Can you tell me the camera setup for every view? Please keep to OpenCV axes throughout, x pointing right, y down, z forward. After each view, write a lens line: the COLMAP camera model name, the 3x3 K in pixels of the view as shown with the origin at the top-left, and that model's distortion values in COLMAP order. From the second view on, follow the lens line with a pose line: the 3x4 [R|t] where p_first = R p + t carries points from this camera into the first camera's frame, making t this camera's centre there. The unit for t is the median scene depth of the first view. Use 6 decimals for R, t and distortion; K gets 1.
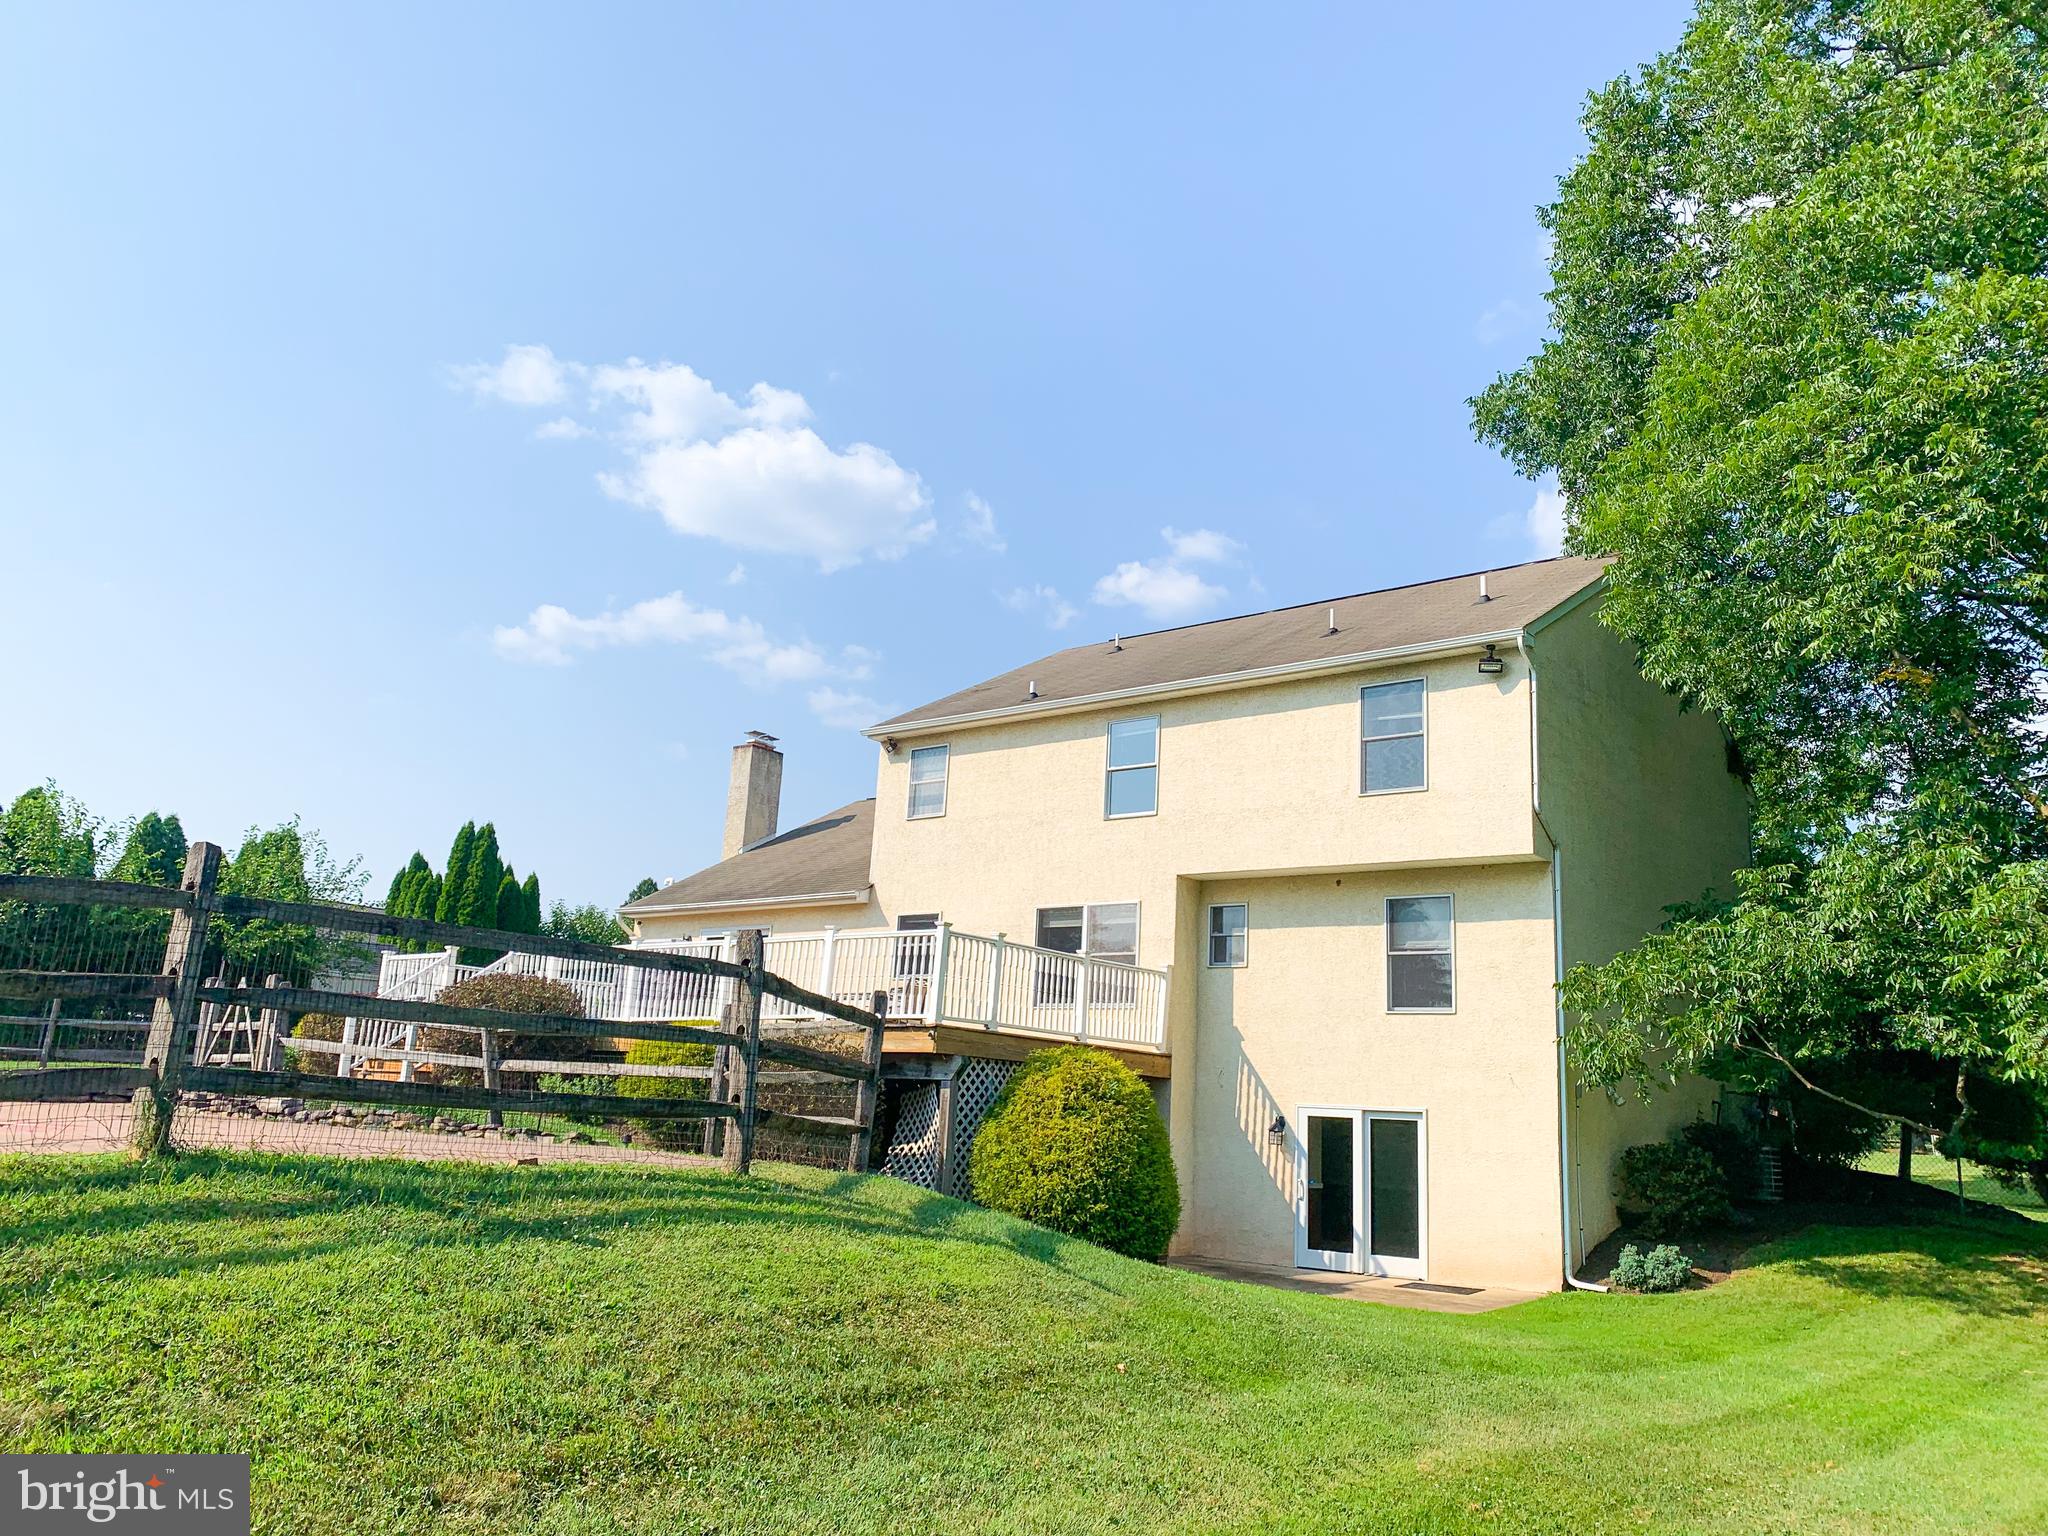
lens RADIAL K [[1561.8, 0, 1032.7], [0, 1561.8, 745.3], [0, 0, 1]] dist [0.145009, -0.335823]
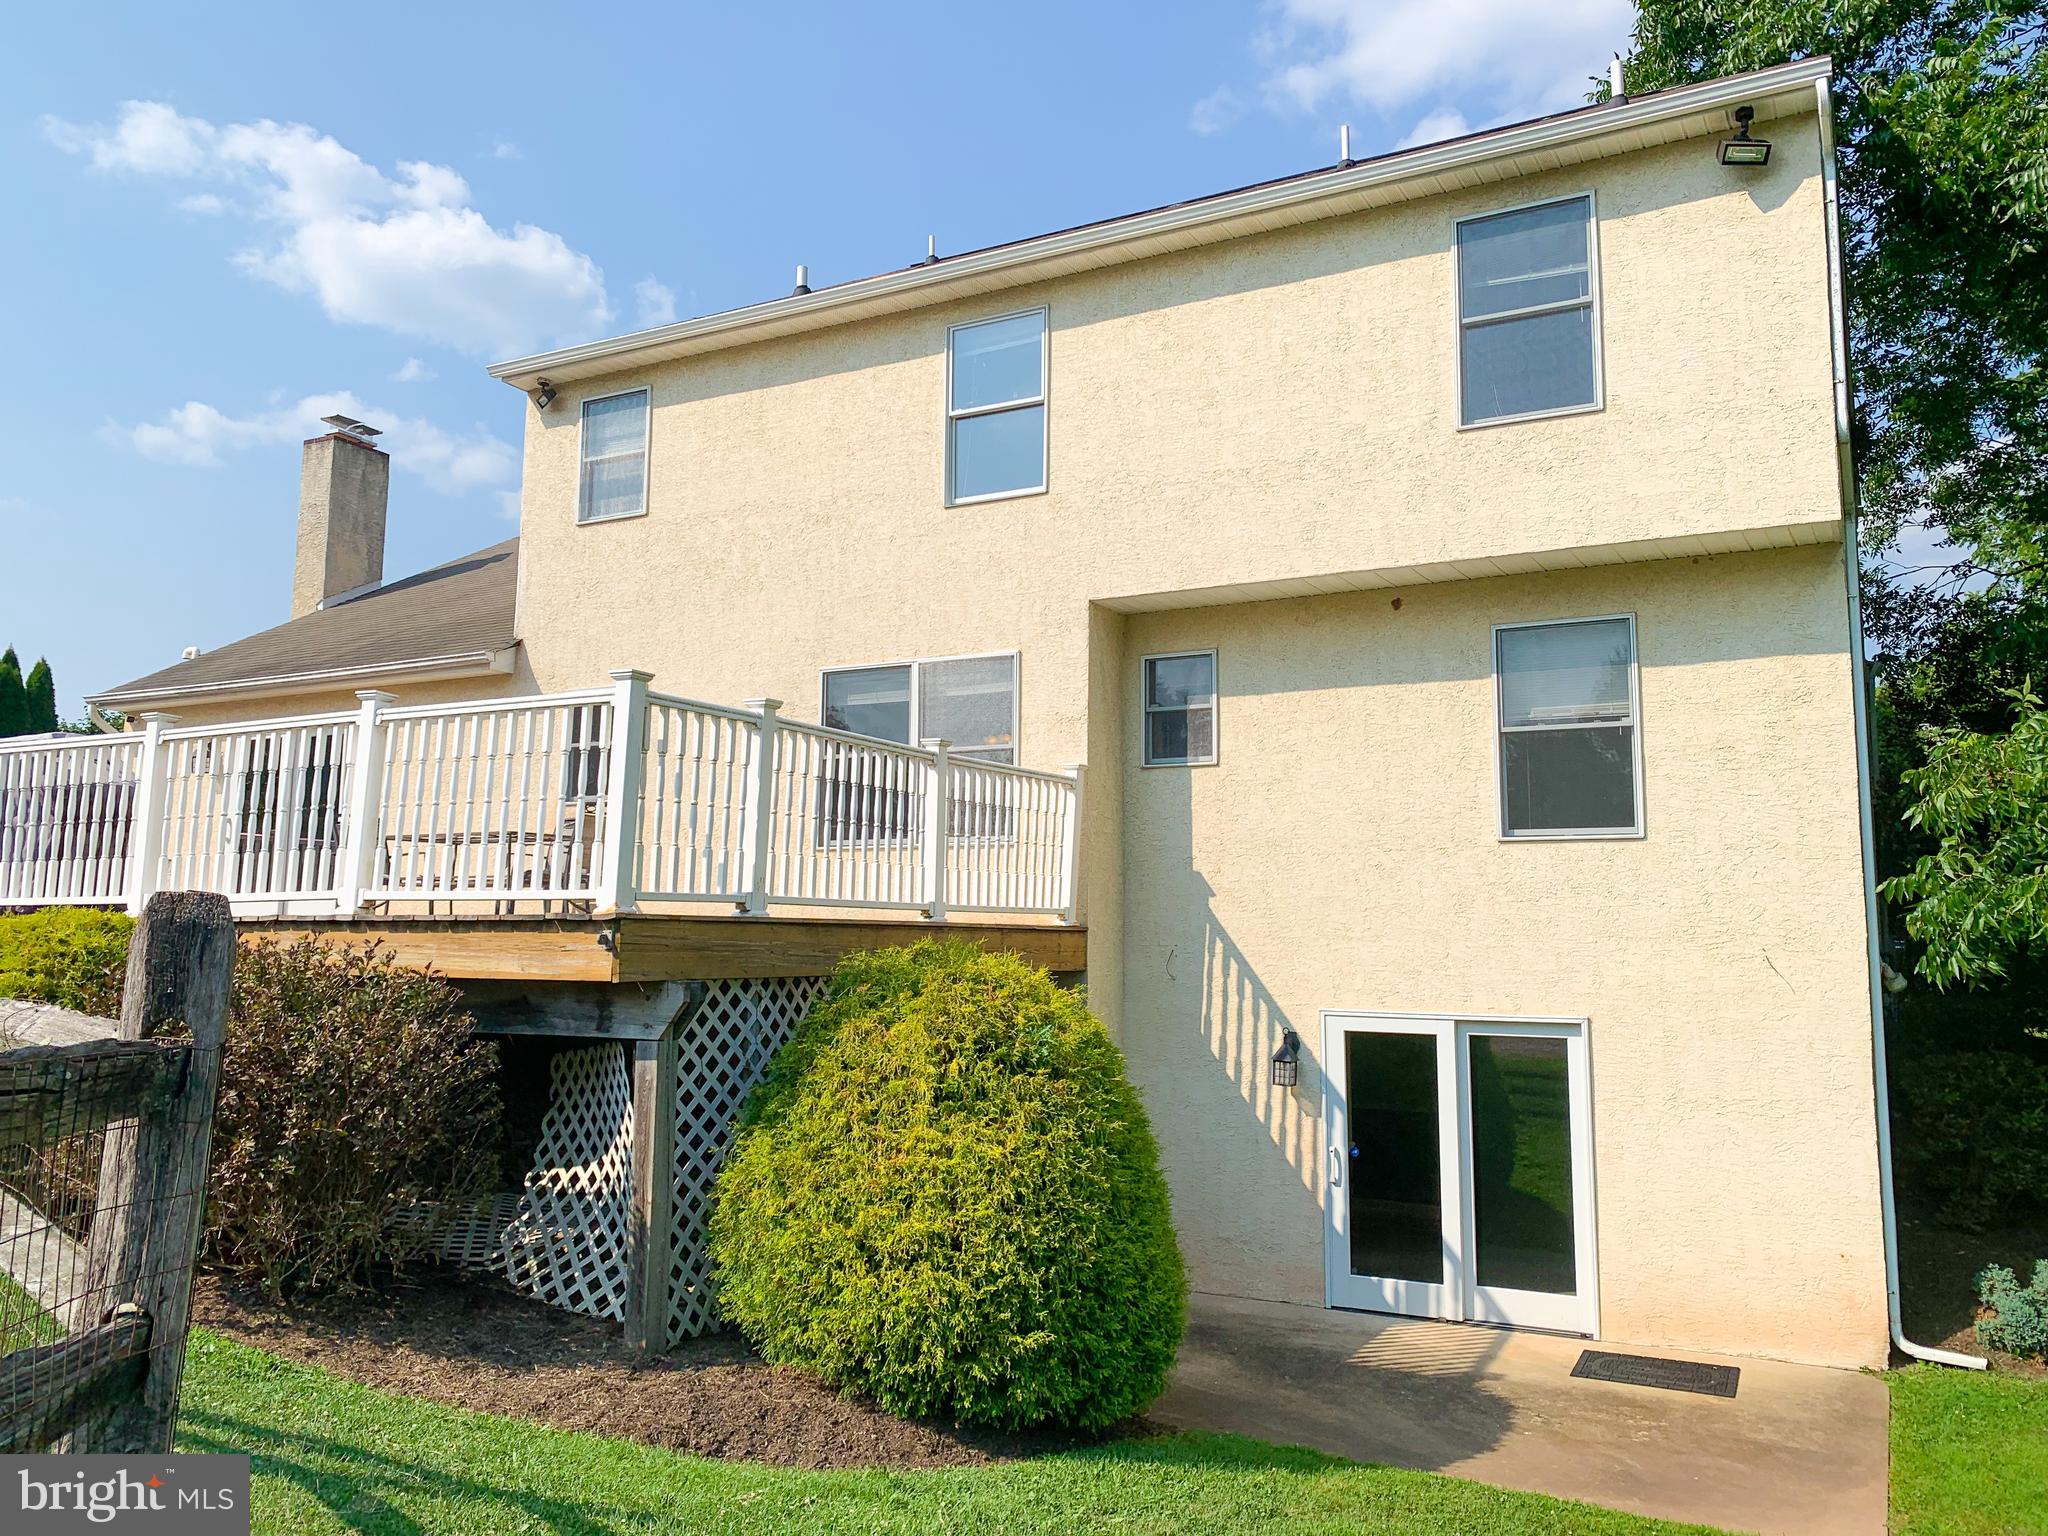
lens RADIAL K [[1561.8, 0, 1032.7], [0, 1561.8, 745.3], [0, 0, 1]] dist [0.145009, -0.335823]
pose [[0.985832, -0.021811, 0.166309, -0.019046], [0.002002, 0.992969, 0.118358, 0.072993], [-0.167721, -0.116349, 0.978945, 0.499240]]
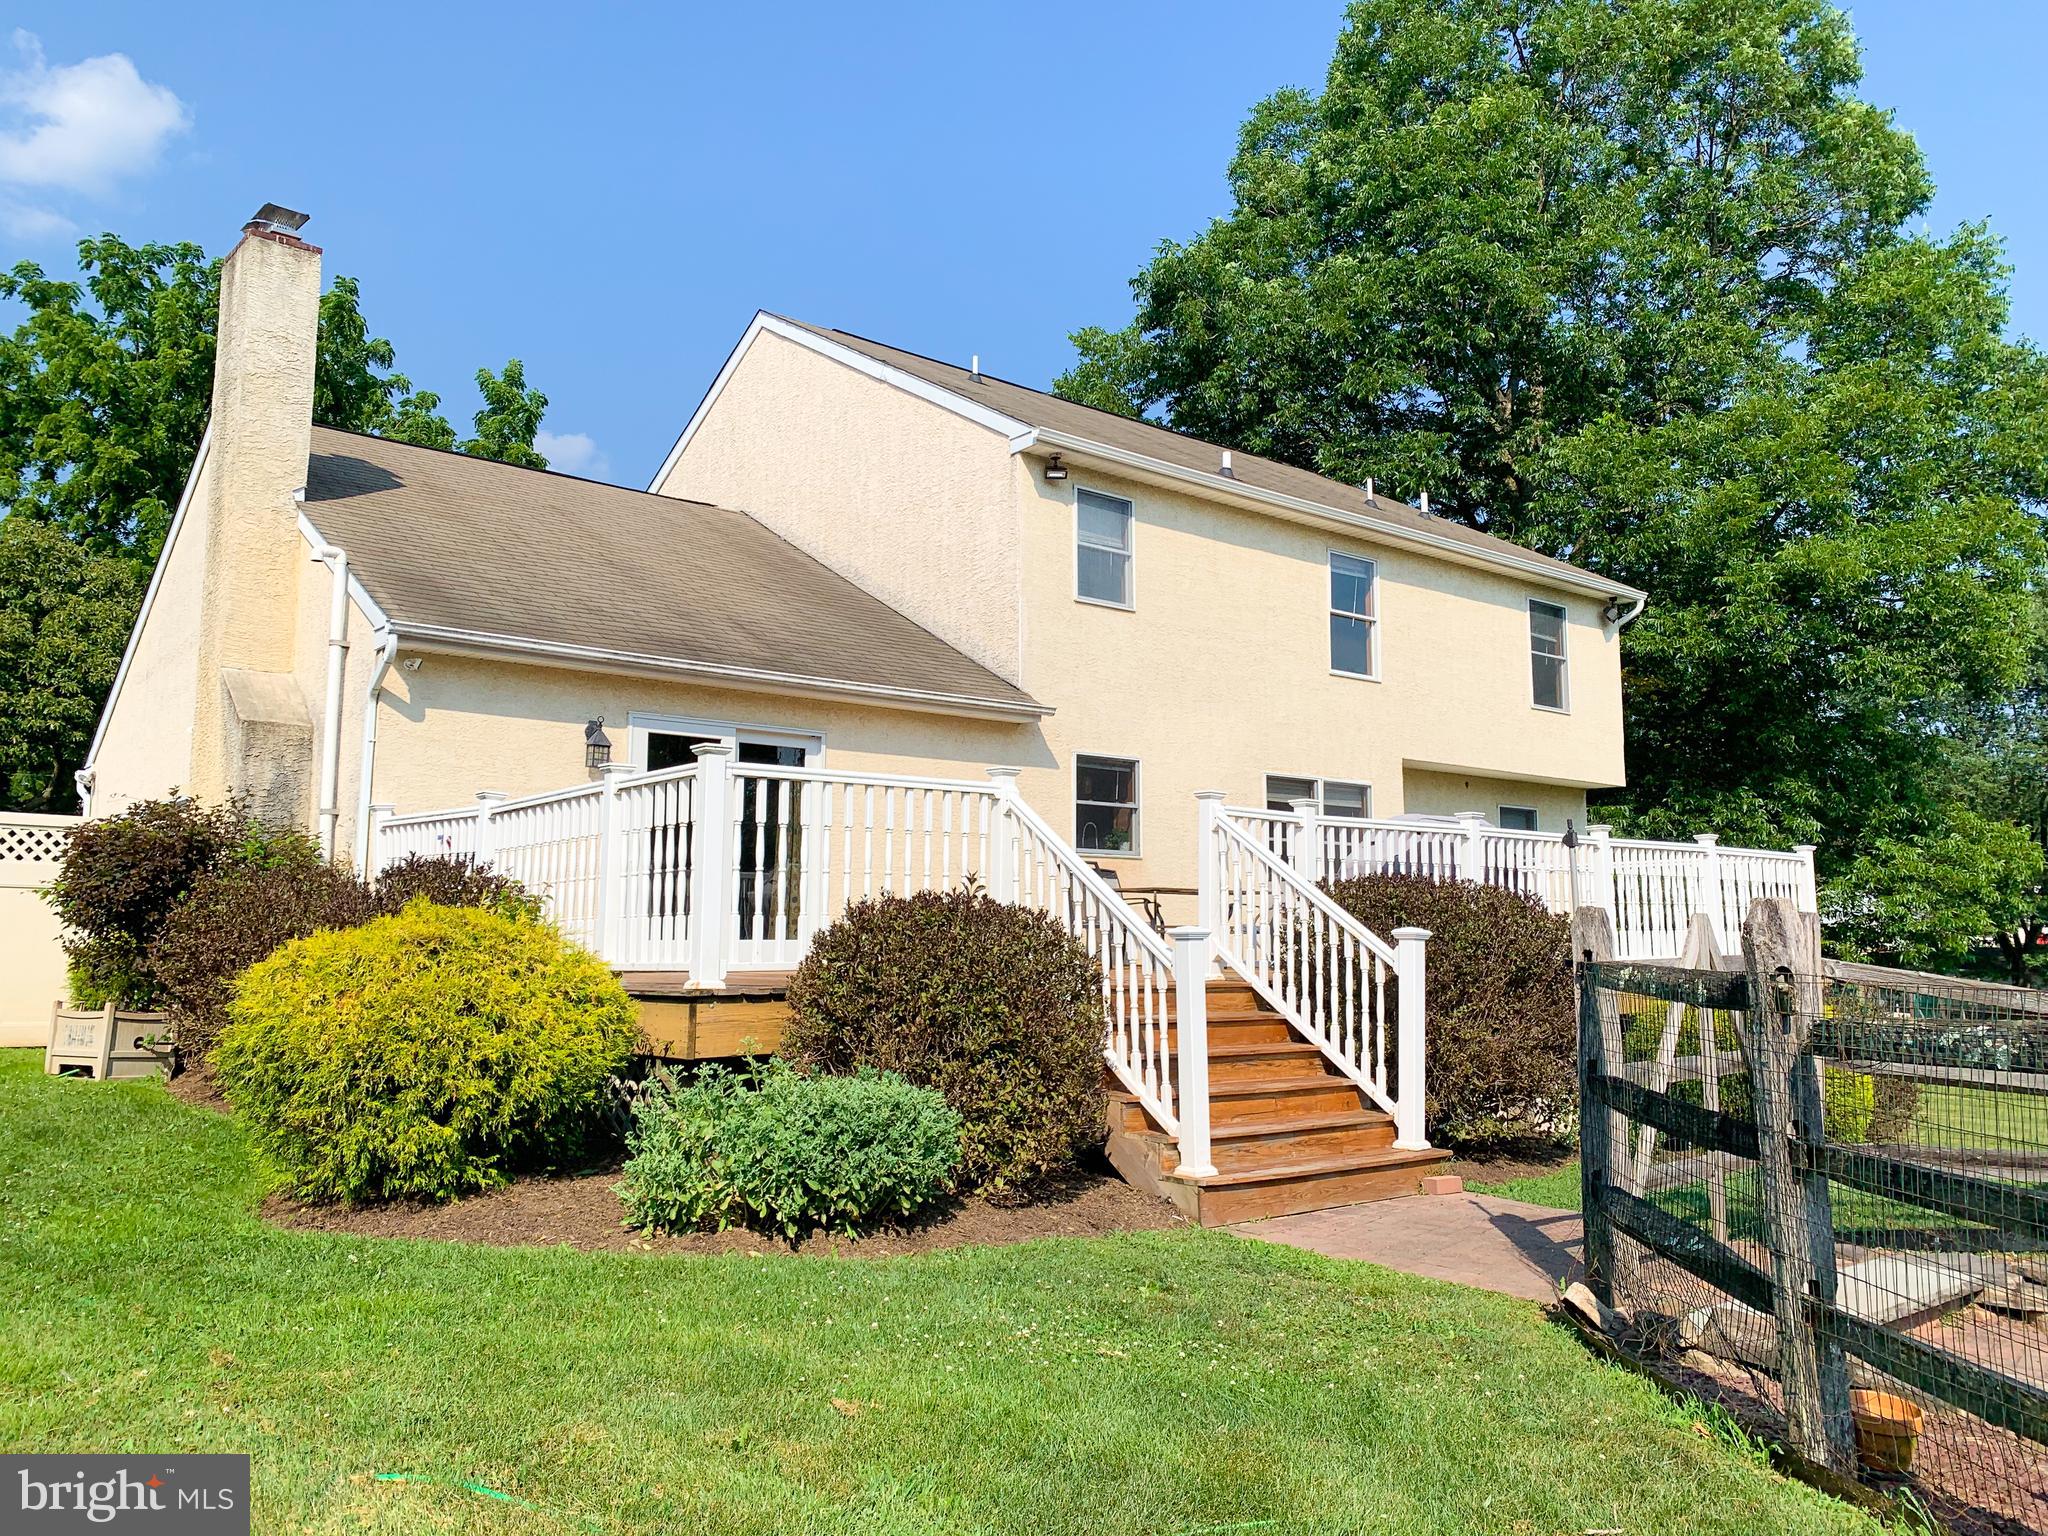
lens RADIAL K [[1561.8, 0, 1032.7], [0, 1561.8, 745.3], [0, 0, 1]] dist [0.145009, -0.335823]
pose [[0.200257, 0.059956, 0.977907, -0.865000], [-0.225140, 0.974231, -0.013627, 0.144702], [-0.953525, -0.217437, 0.208595, 1.083001]]
